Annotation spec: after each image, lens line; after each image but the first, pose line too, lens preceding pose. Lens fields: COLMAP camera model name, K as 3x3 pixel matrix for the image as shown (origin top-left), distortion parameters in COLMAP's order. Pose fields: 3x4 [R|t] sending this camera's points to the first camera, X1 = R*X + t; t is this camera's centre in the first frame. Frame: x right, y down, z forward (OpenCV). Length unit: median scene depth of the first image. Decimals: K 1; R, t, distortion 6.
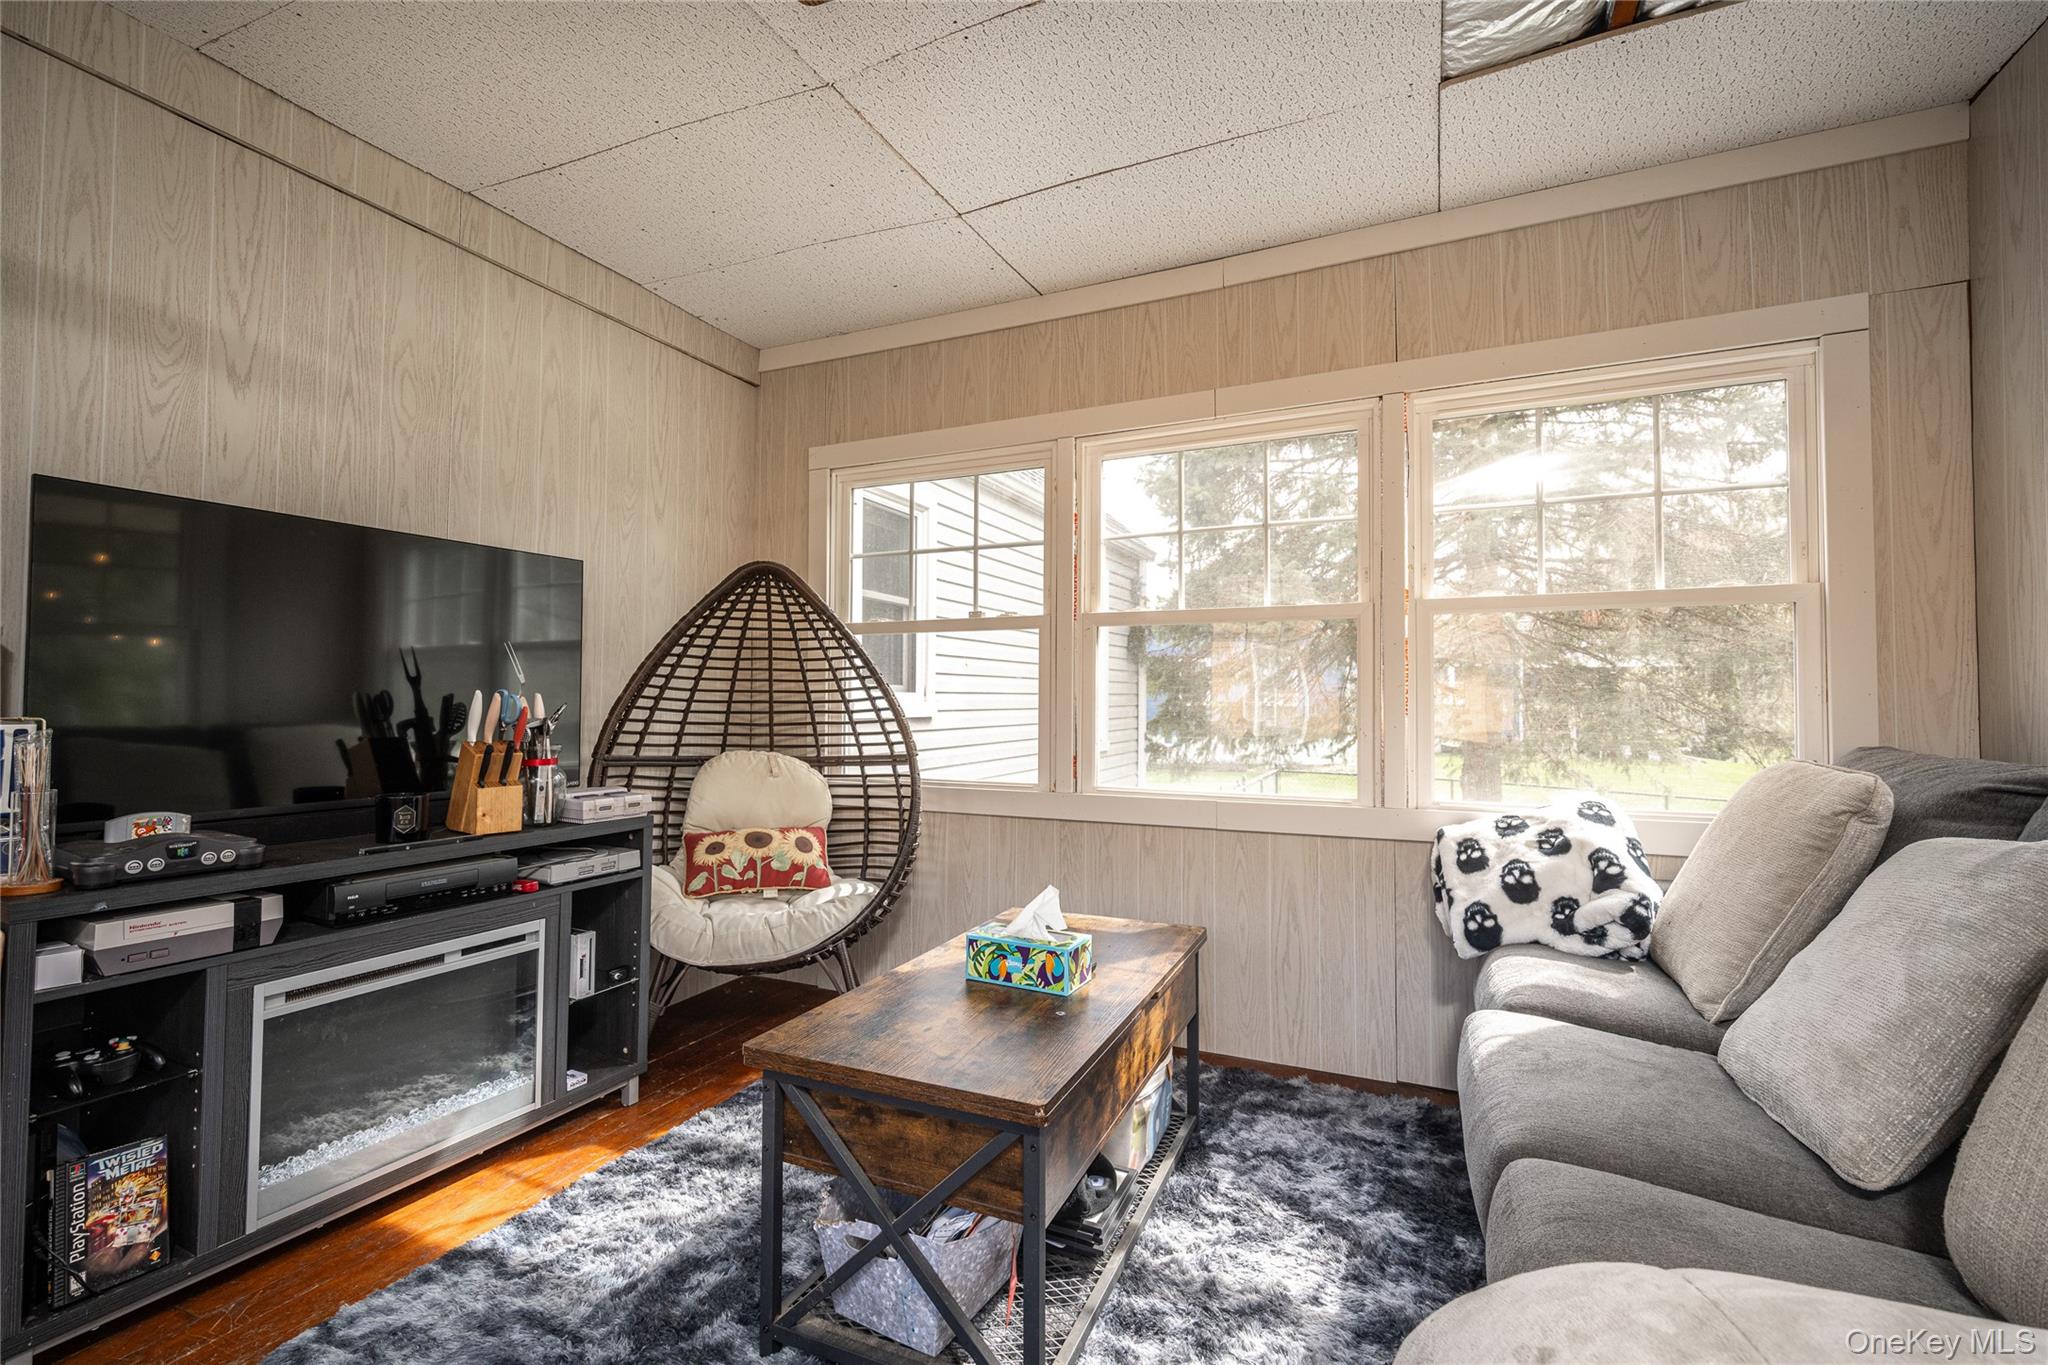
lens RADIAL K [[889.5, 0, 996.7], [0, 889.5, 673.1], [0, 0, 1]] dist [-0.002683, 0.000288]
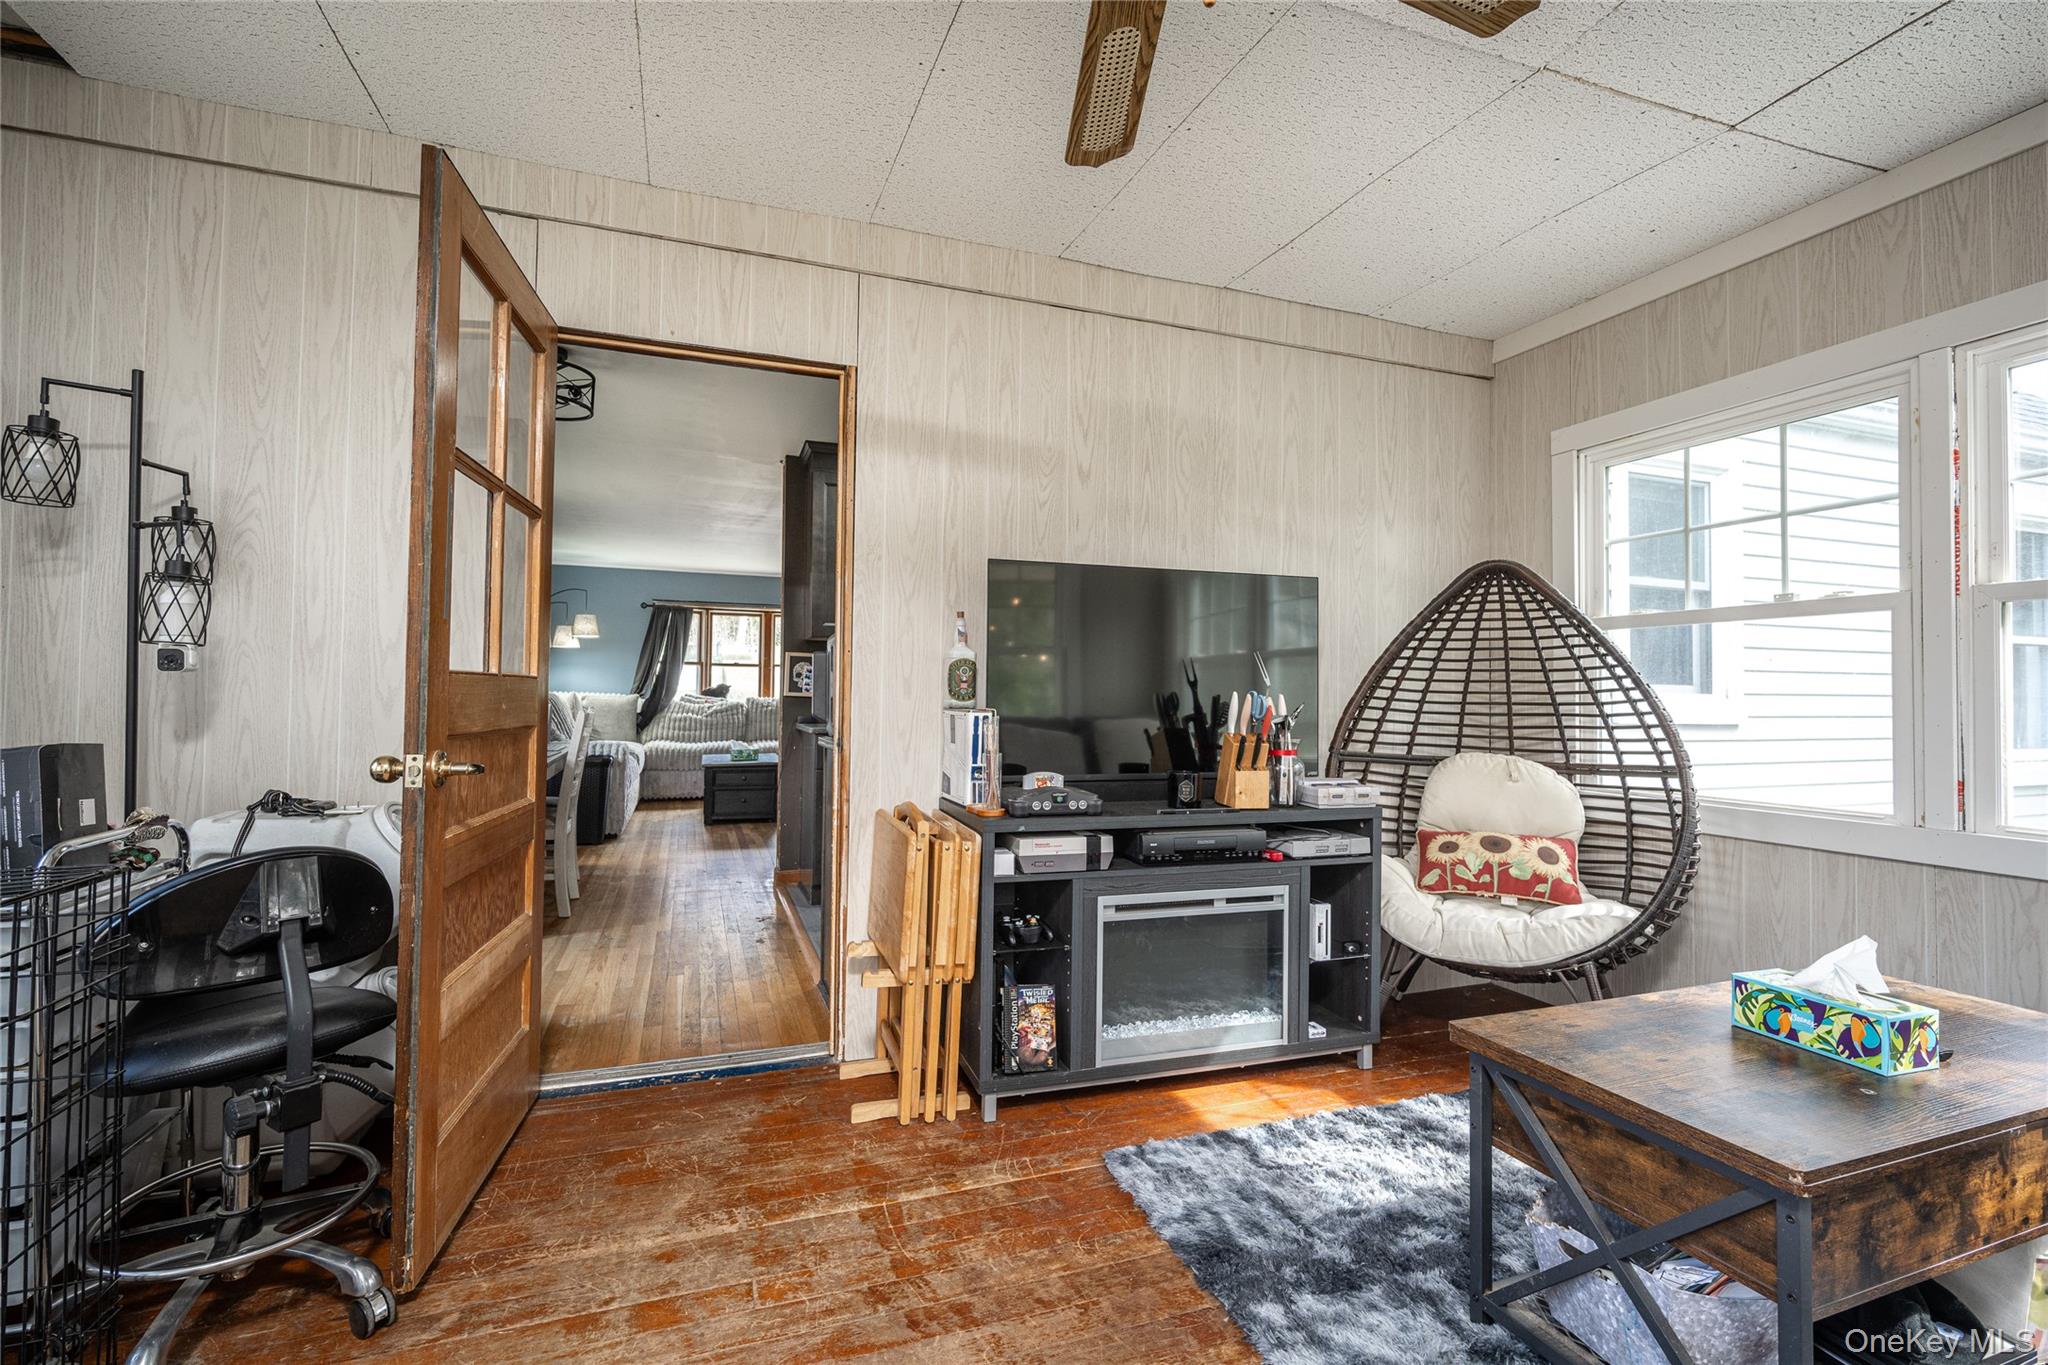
lens RADIAL K [[889.5, 0, 1020.4], [0, 889.5, 677.8], [0, 0, 1]] dist [-0.002683, 0.000288]
pose [[0.707834, -0.011509, -0.706285, 0.074957], [0.014037, 0.999899, -0.002225, -0.001535], [0.706239, -0.008339, 0.707924, -0.082640]]
